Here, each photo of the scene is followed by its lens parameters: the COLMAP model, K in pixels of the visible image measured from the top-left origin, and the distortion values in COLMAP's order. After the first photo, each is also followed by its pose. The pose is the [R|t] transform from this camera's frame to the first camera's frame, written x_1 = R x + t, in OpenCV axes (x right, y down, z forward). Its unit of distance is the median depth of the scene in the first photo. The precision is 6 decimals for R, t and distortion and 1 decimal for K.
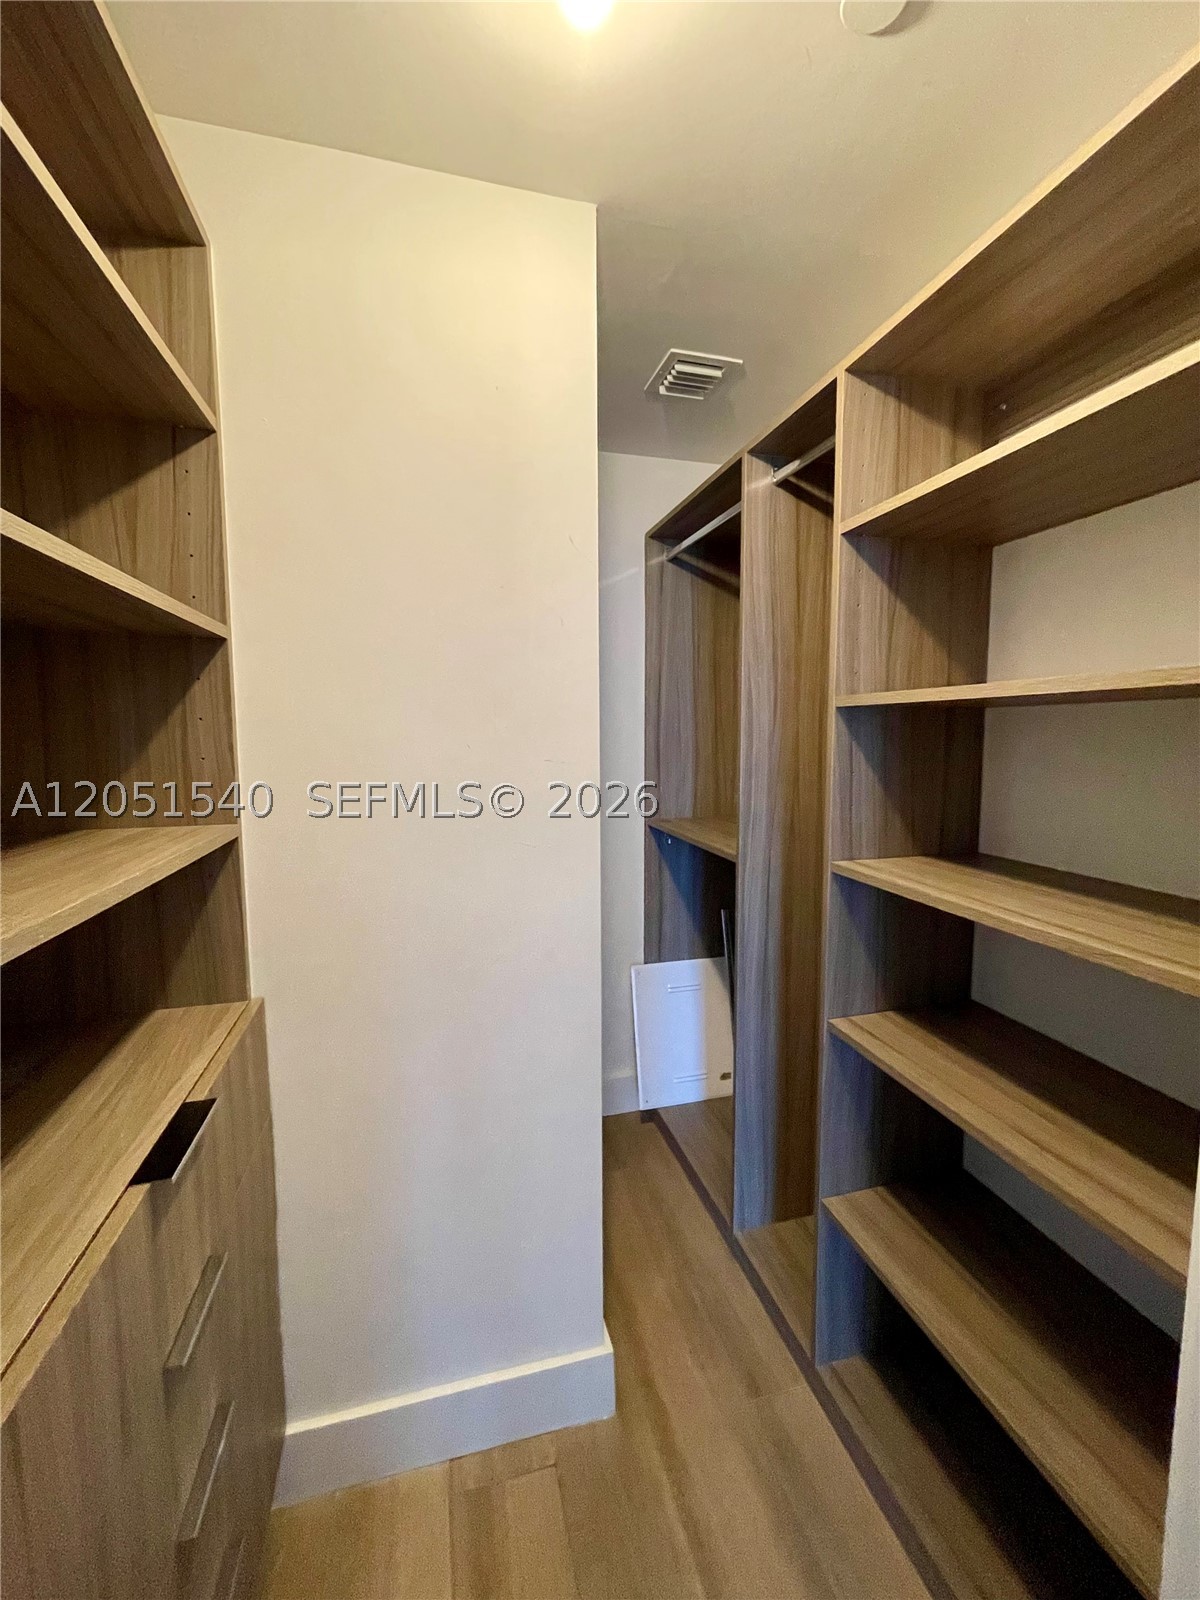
lens RADIAL K [[644.2, 0, 600.0], [0, 644.2, 800.0], [0, 0, 1]] dist [-0.000533, -0.000181]
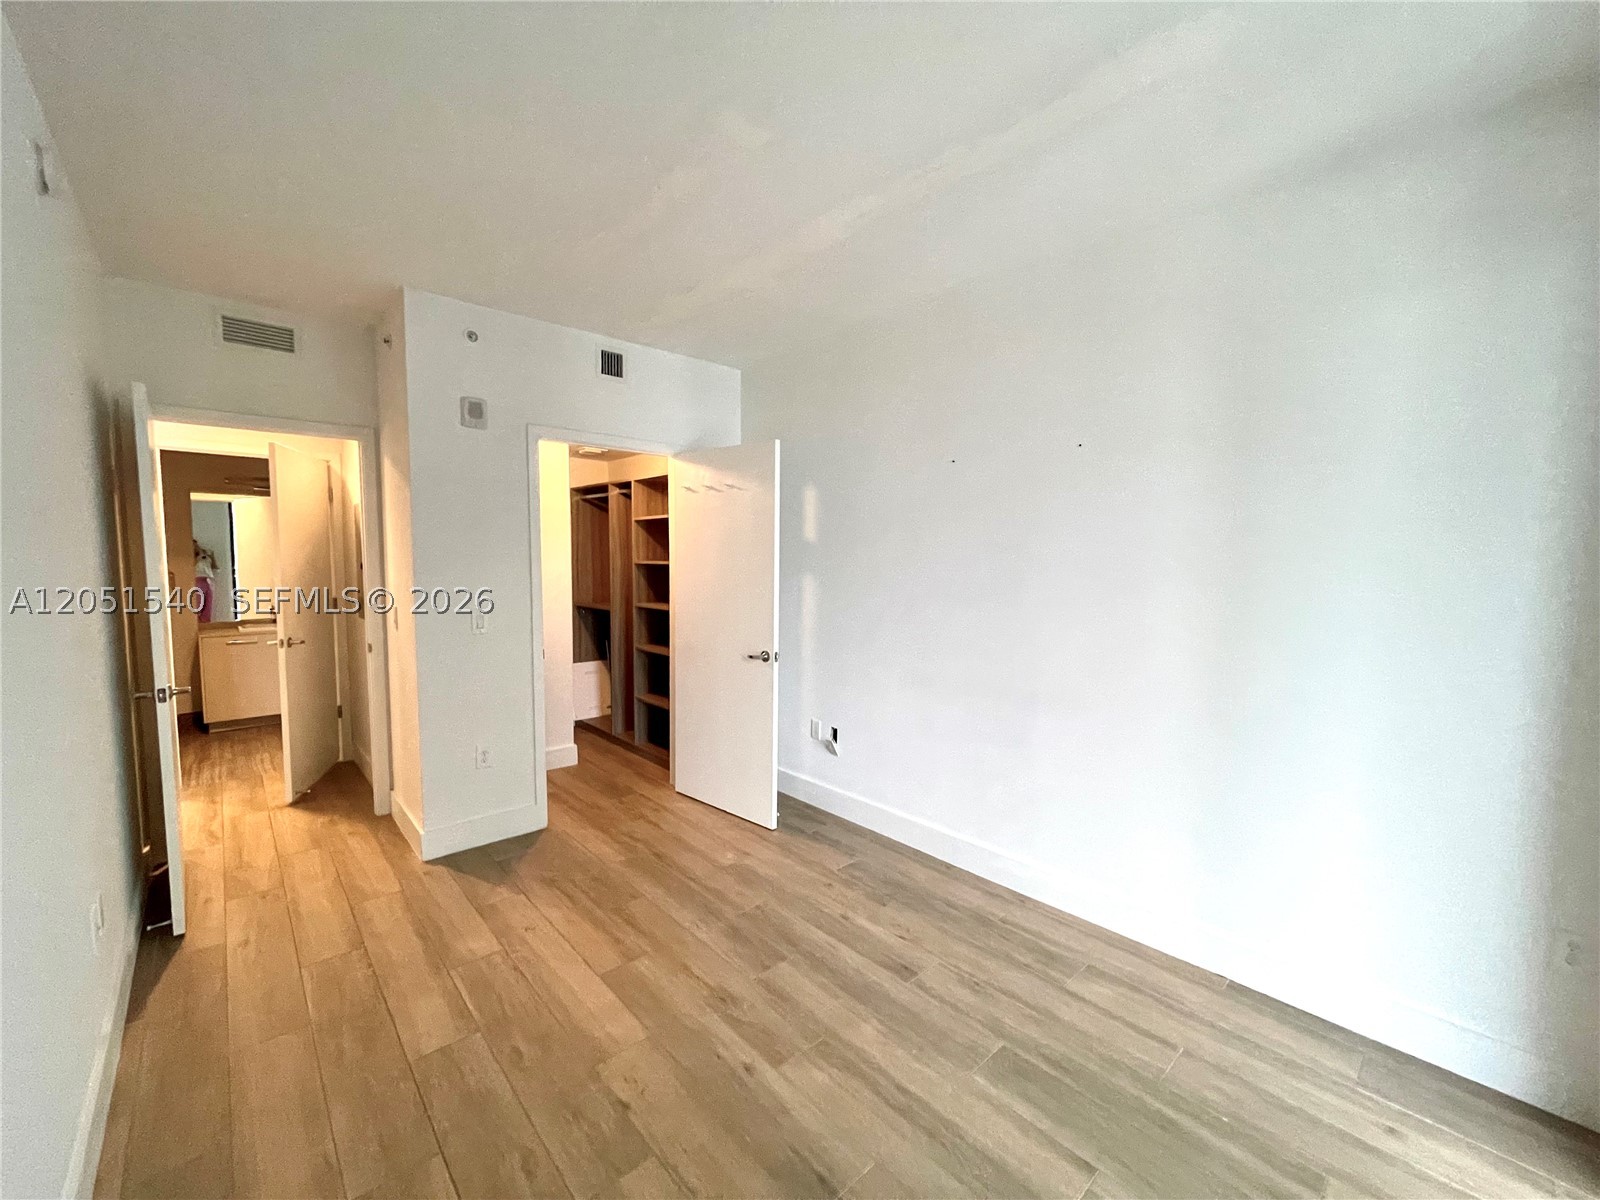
lens RADIAL K [[644.2, 0, 793.7], [0, 644.2, 606.3], [0, 0, 1]] dist [-0.000533, -0.000181]
pose [[0.888551, -0.024424, 0.458127, -0.368748], [0.029711, 0.999549, -0.004337, 0.103559], [-0.457815, 0.017465, 0.888876, -1.882726]]
